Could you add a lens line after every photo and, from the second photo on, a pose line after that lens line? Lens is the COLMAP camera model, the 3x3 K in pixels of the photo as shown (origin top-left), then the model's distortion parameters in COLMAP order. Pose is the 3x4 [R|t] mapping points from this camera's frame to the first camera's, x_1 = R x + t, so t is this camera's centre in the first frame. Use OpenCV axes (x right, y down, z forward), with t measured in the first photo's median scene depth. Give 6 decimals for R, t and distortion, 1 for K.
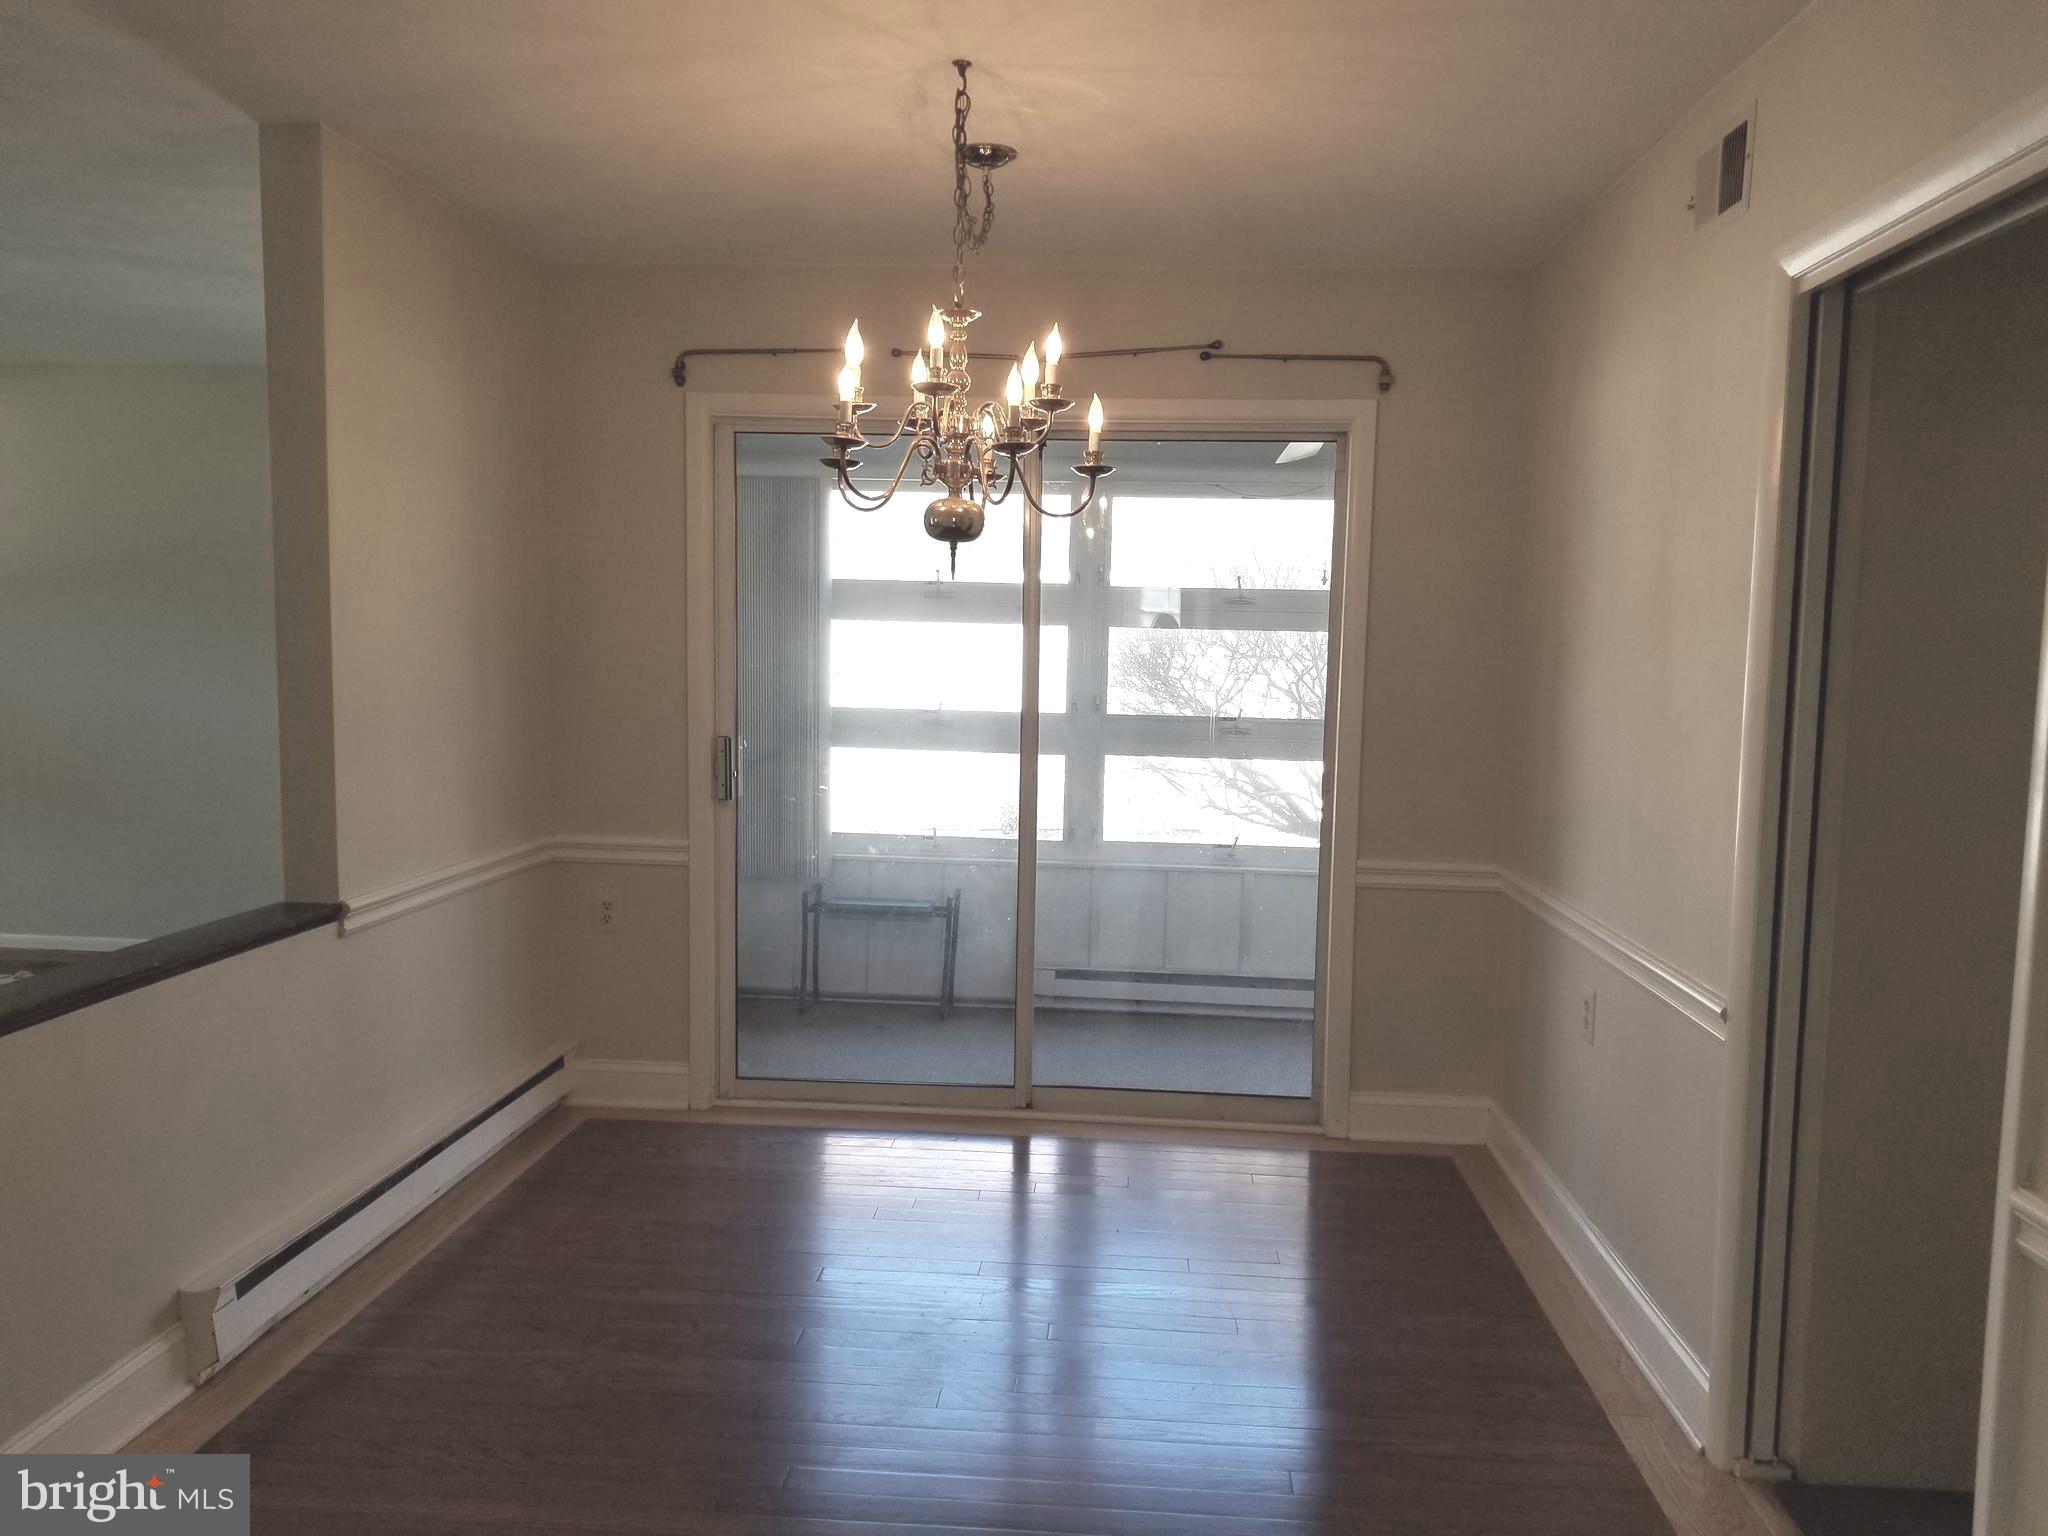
lens RADIAL K [[1553.3, 0, 1023.8], [0, 1553.3, 782.7], [0, 0, 1]] dist [0.096192, -0.173991]
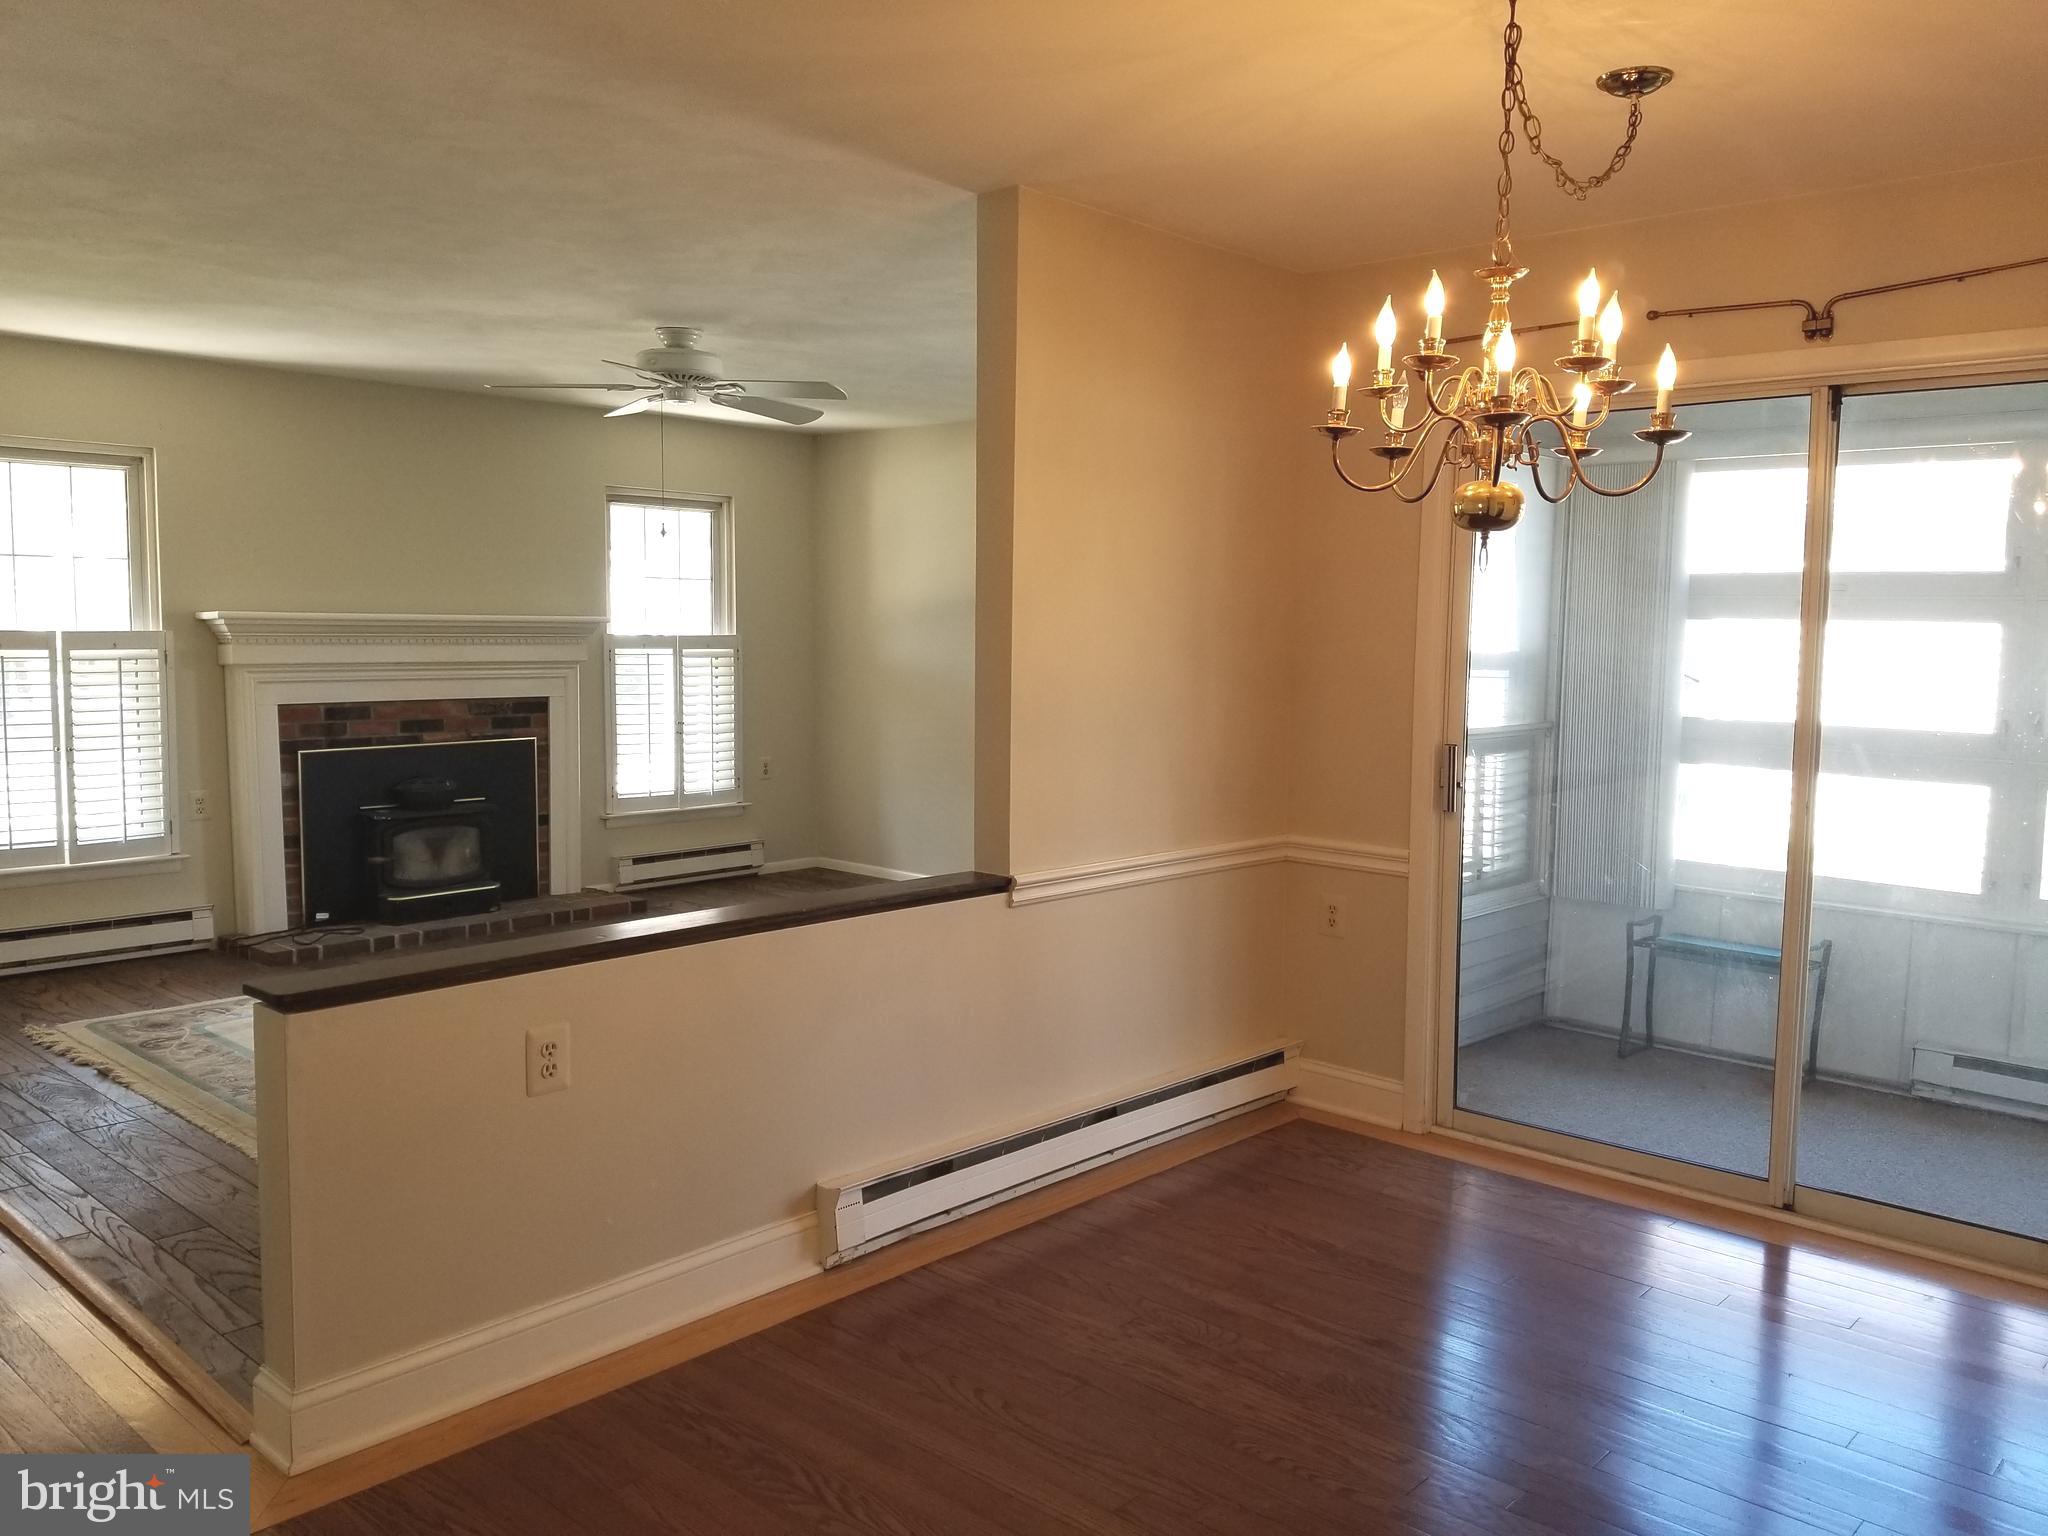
lens RADIAL K [[1560.7, 0, 1024.0], [0, 1560.7, 768.0], [0, 0, 1]] dist [0.099827, -0.187710]
pose [[0.783535, 0.049796, -0.619349, 0.199003], [-0.057462, 0.998319, 0.007570, -0.007860], [0.618685, 0.029658, 0.785079, 0.091284]]
